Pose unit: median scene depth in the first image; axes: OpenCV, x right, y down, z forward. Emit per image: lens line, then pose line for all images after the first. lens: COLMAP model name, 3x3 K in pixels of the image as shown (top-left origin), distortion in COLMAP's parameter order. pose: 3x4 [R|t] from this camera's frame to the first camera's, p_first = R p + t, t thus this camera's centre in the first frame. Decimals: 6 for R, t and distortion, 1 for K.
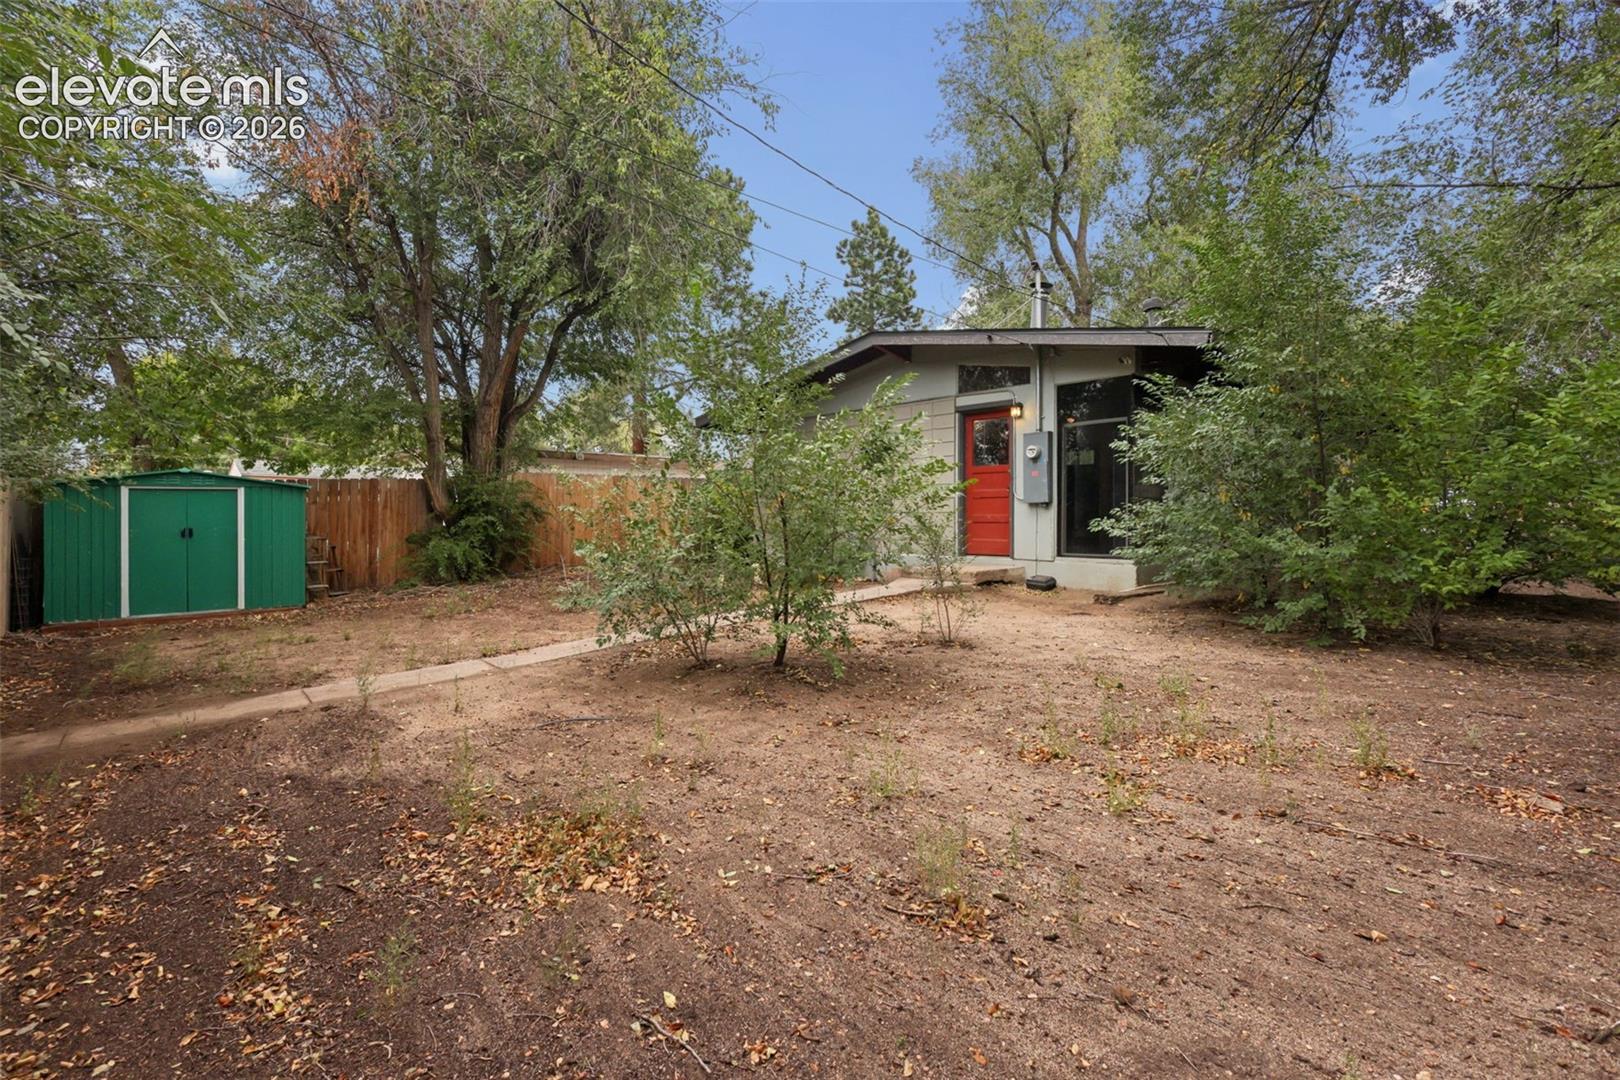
lens RADIAL K [[746.8, 0, 814.4], [0, 746.8, 534.4], [0, 0, 1]] dist [0.001767, 0.000817]
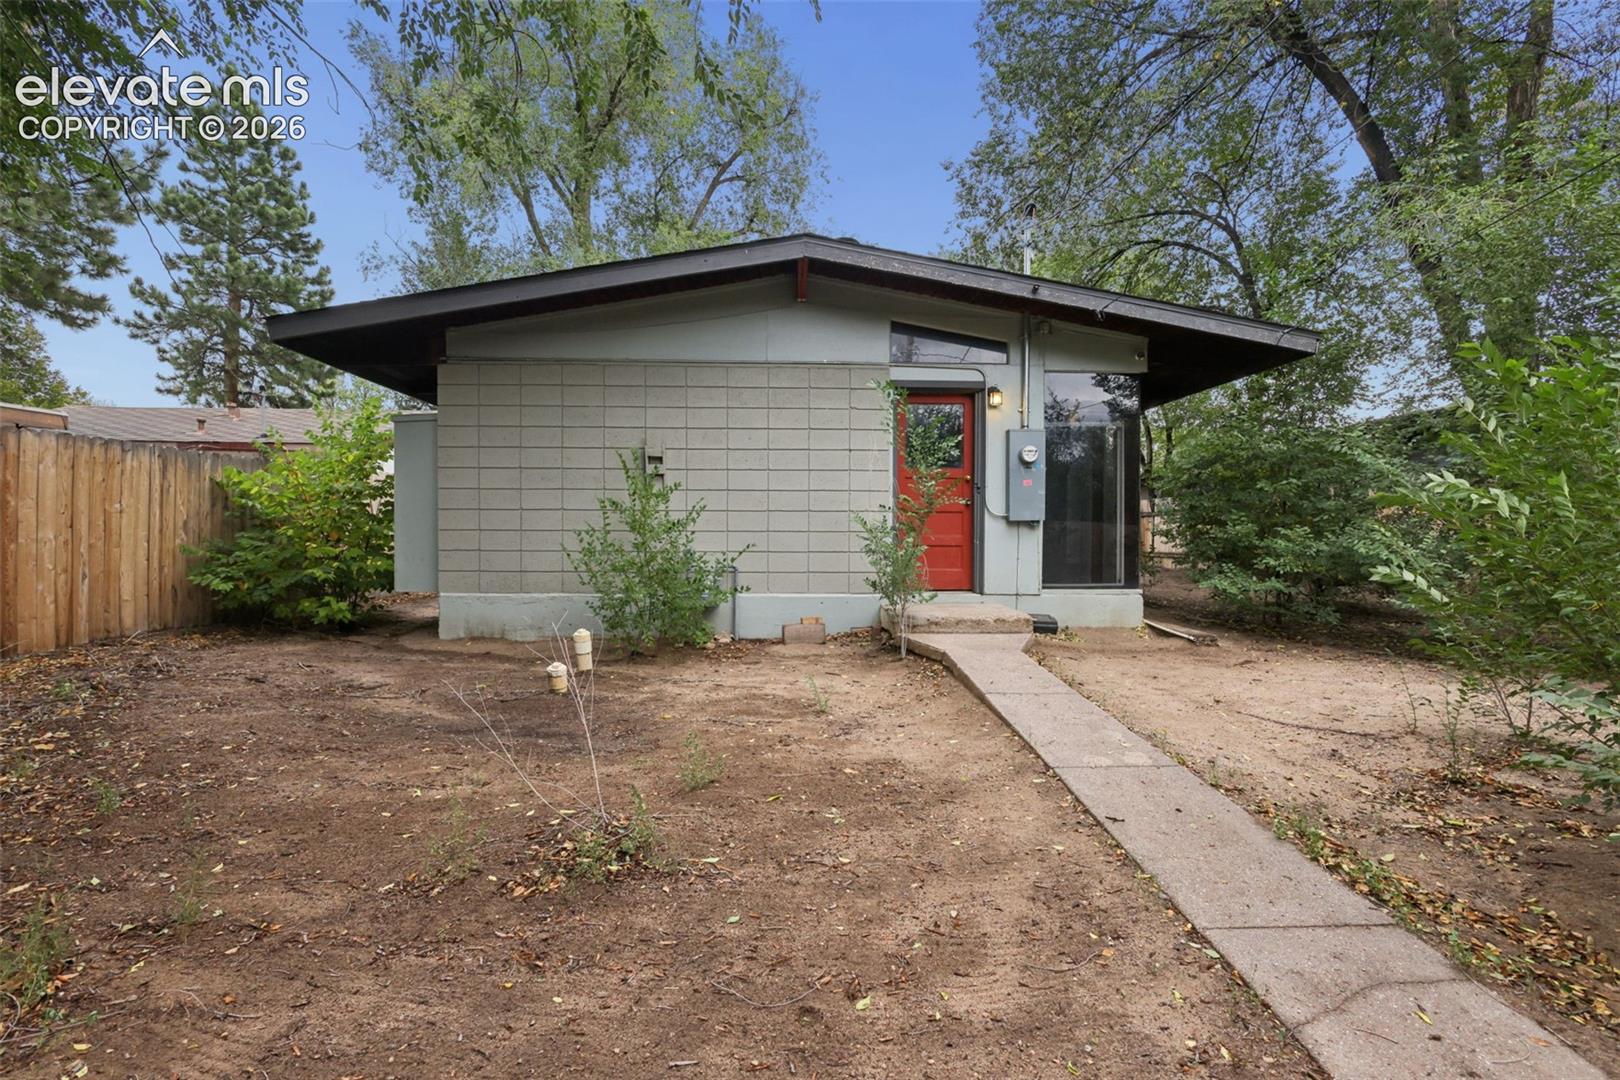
lens RADIAL K [[746.8, 0, 814.4], [0, 746.8, 534.4], [0, 0, 1]] dist [0.001767, 0.000817]
pose [[0.621711, -0.007144, 0.783214, -0.422605], [0.022151, 0.999719, -0.008465, -0.025178], [-0.782933, 0.022612, 0.621695, 0.671191]]
